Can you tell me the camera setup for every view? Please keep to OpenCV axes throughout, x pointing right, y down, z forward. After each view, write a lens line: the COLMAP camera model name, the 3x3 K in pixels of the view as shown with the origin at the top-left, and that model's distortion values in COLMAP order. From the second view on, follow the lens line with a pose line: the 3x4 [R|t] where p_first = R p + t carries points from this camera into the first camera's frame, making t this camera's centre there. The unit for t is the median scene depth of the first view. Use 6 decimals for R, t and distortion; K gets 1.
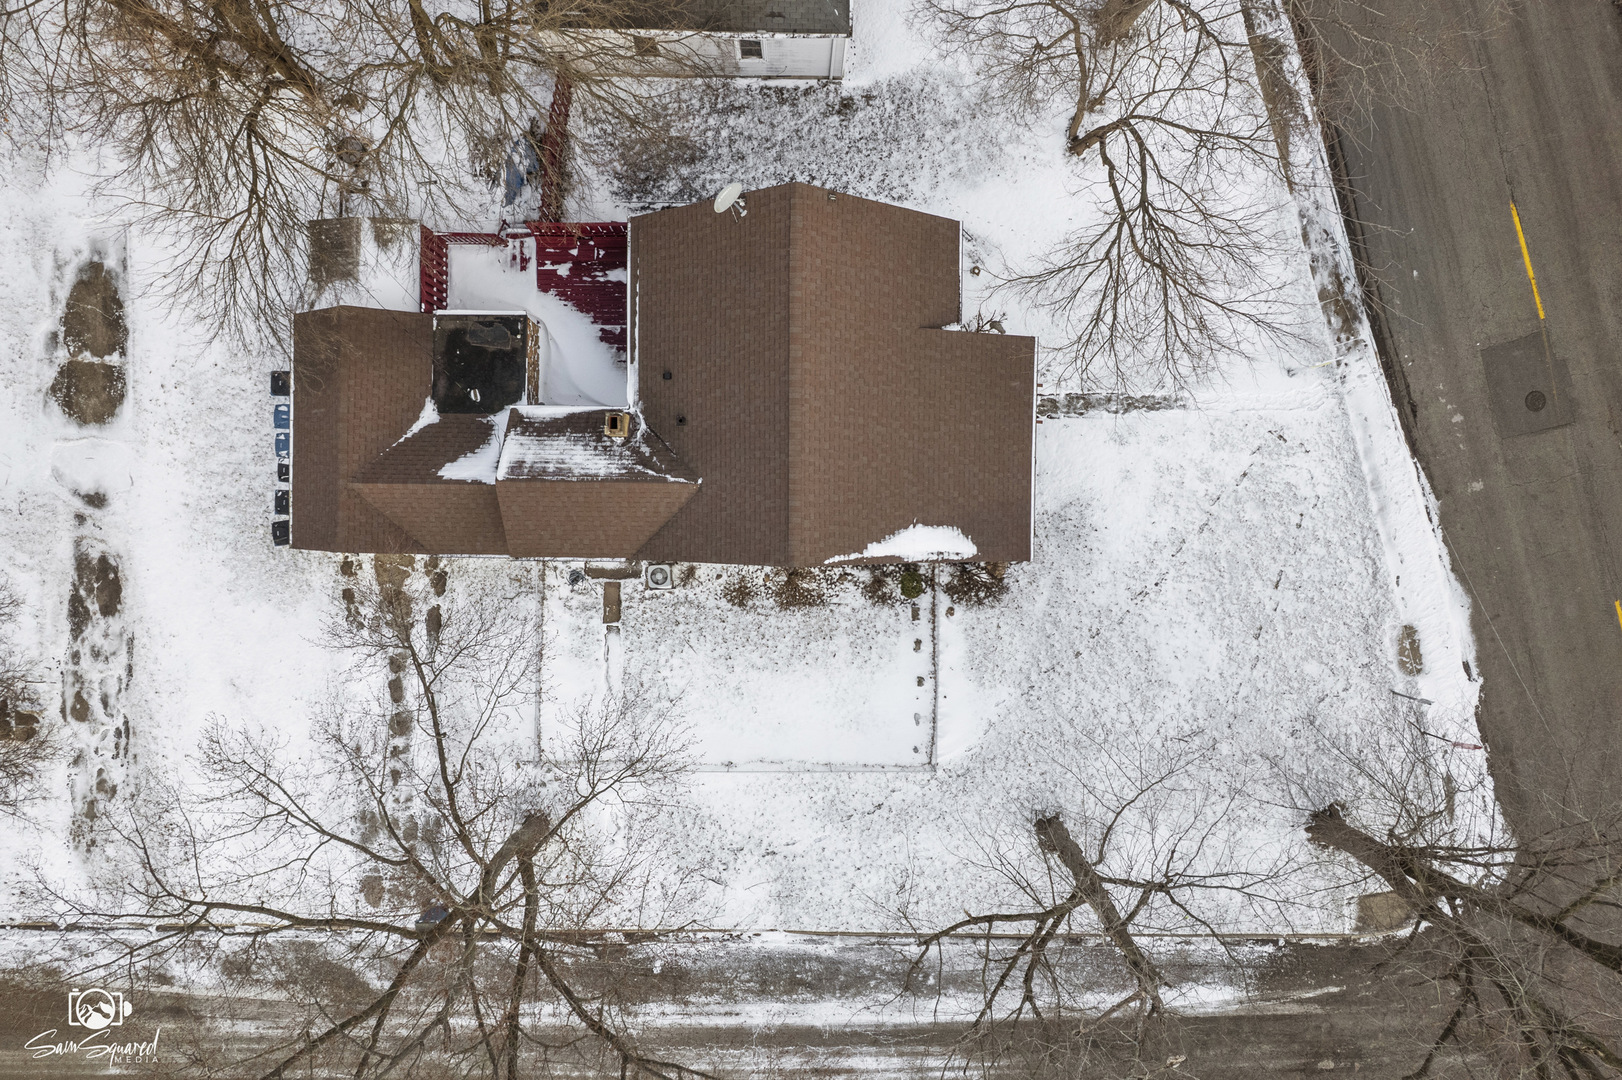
lens RADIAL K [[1067.3, 0, 811.0], [0, 1067.3, 540.0], [0, 0, 1]] dist [-0.070314, 0.060790]
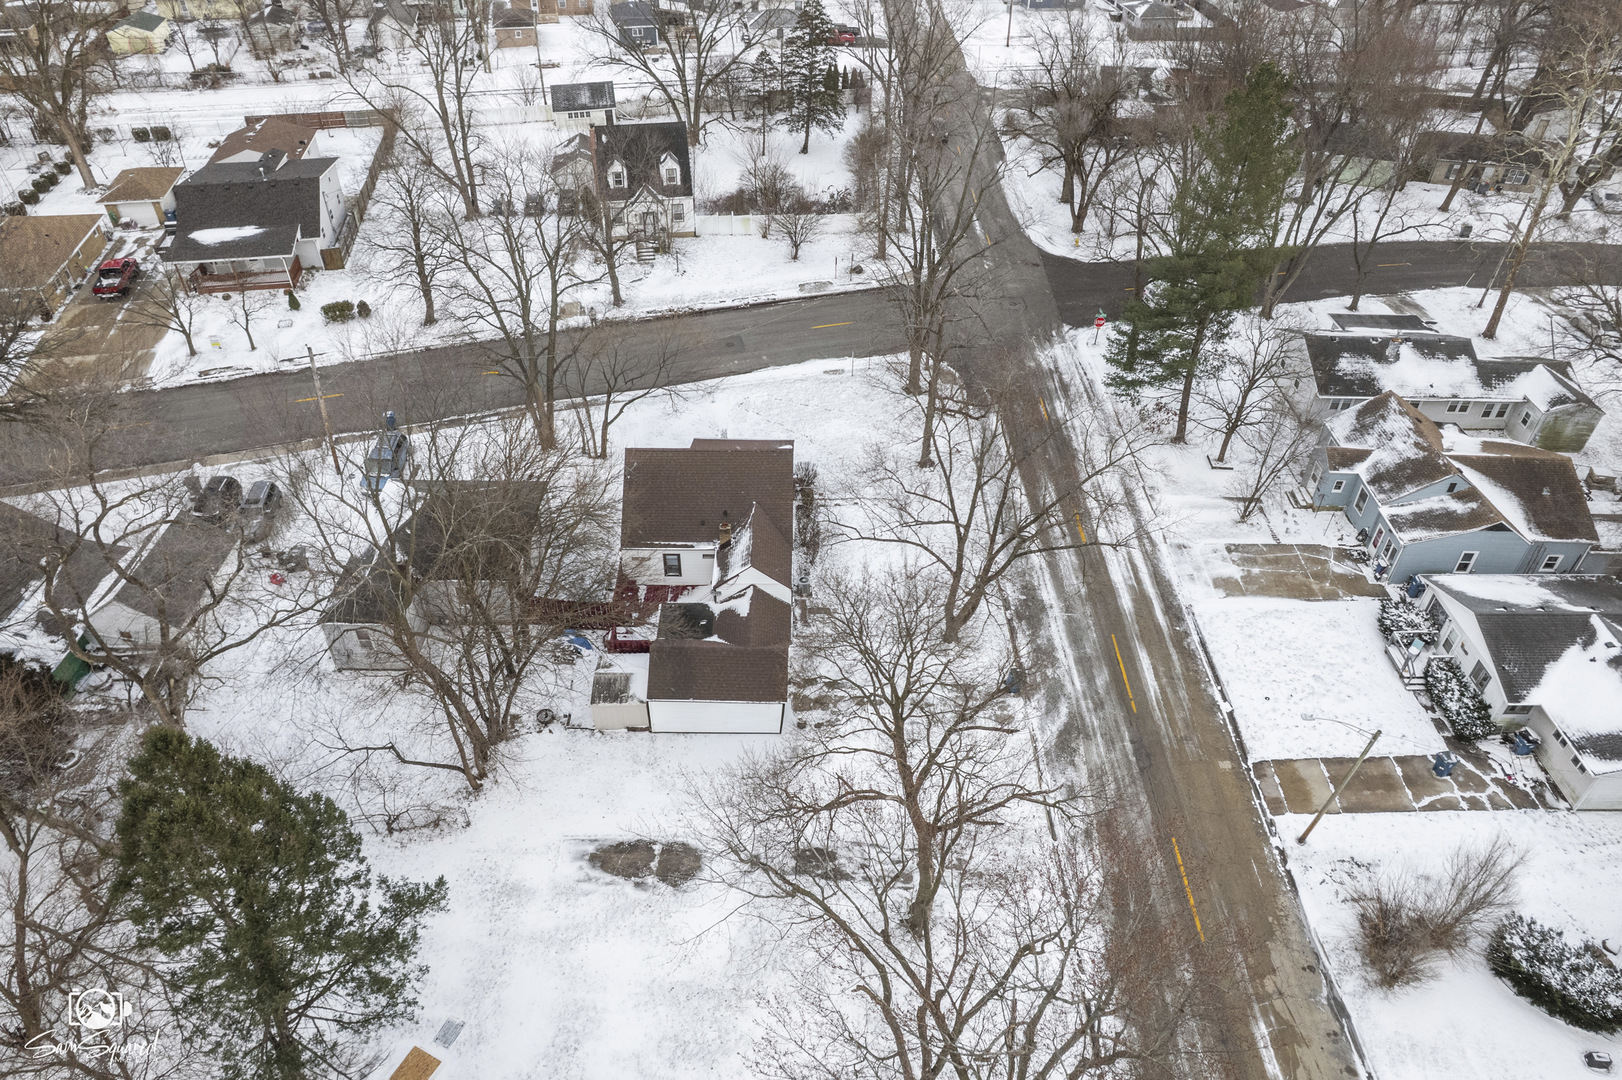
lens RADIAL K [[1067.3, 0, 811.0], [0, 1067.3, 540.0], [0, 0, 1]] dist [-0.070314, 0.060790]
pose [[-0.012789, -0.652392, 0.757774, -1.481524], [0.999892, -0.013841, 0.004959, 0.036581], [0.007253, 0.757755, 0.652498, -0.269941]]
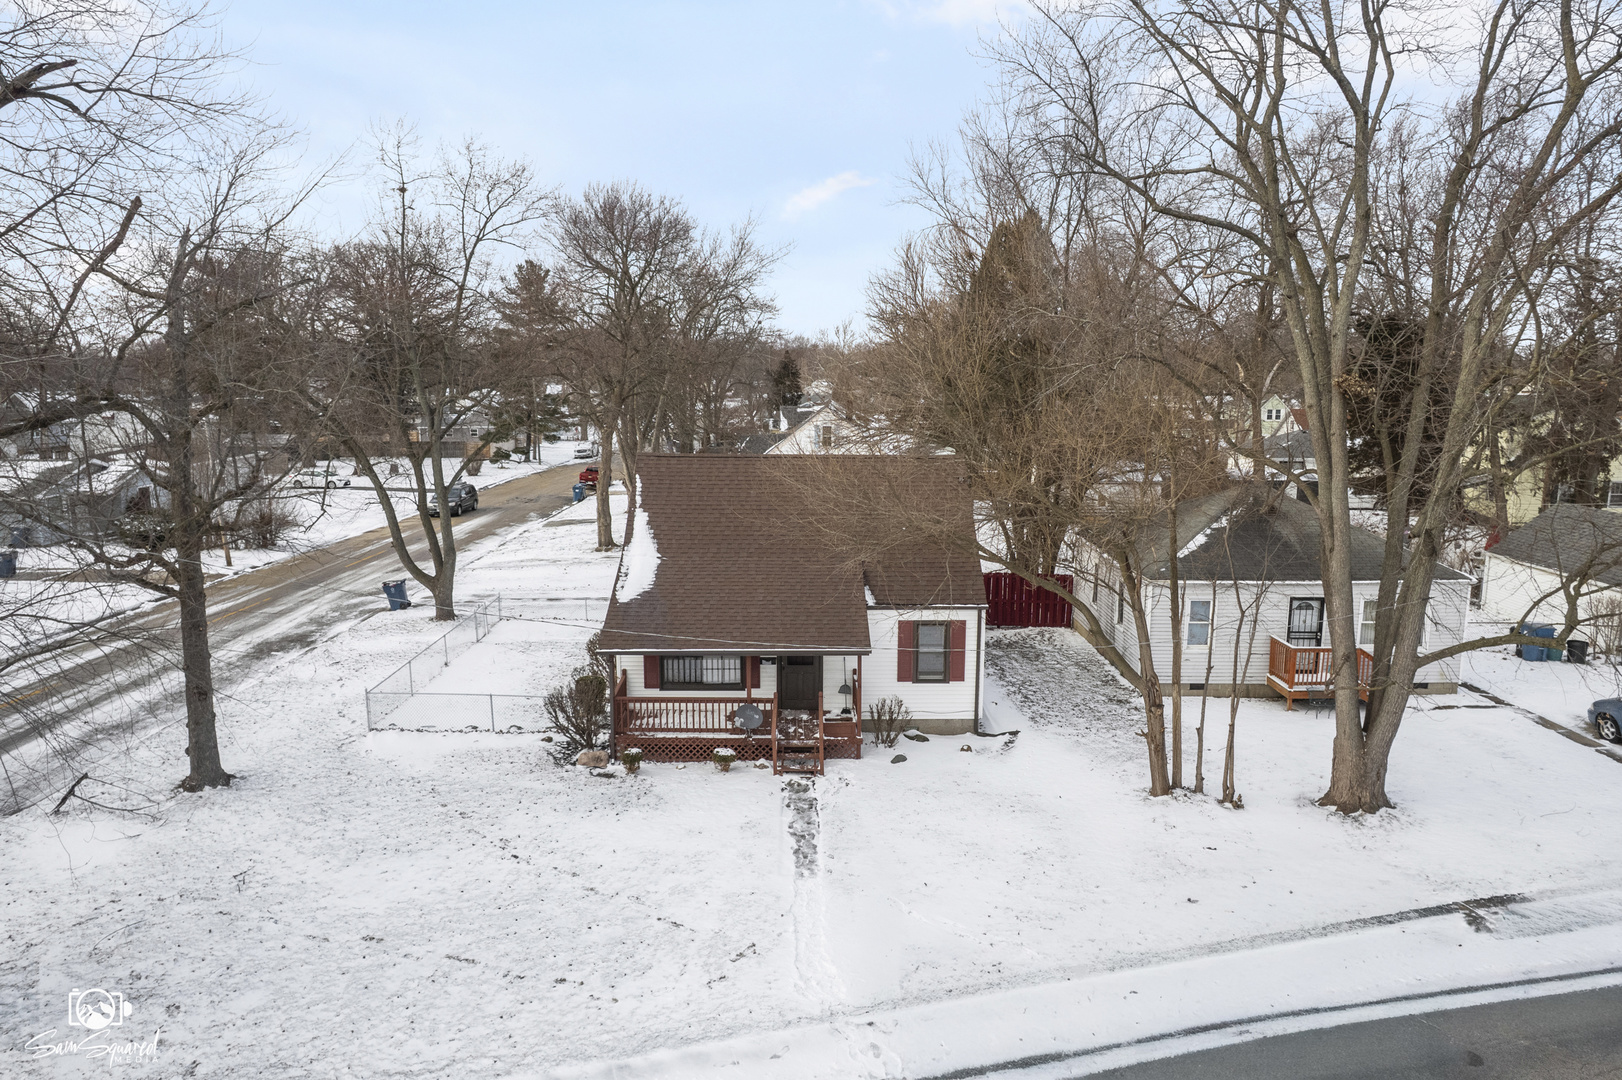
lens RADIAL K [[1067.3, 0, 811.0], [0, 1067.3, 540.0], [0, 0, 1]] dist [-0.070314, 0.060790]
pose [[0.017056, 0.141455, -0.989798, 0.916980], [-0.999284, -0.031017, -0.021652, -0.112760], [-0.033763, 0.989459, 0.140825, 0.725710]]
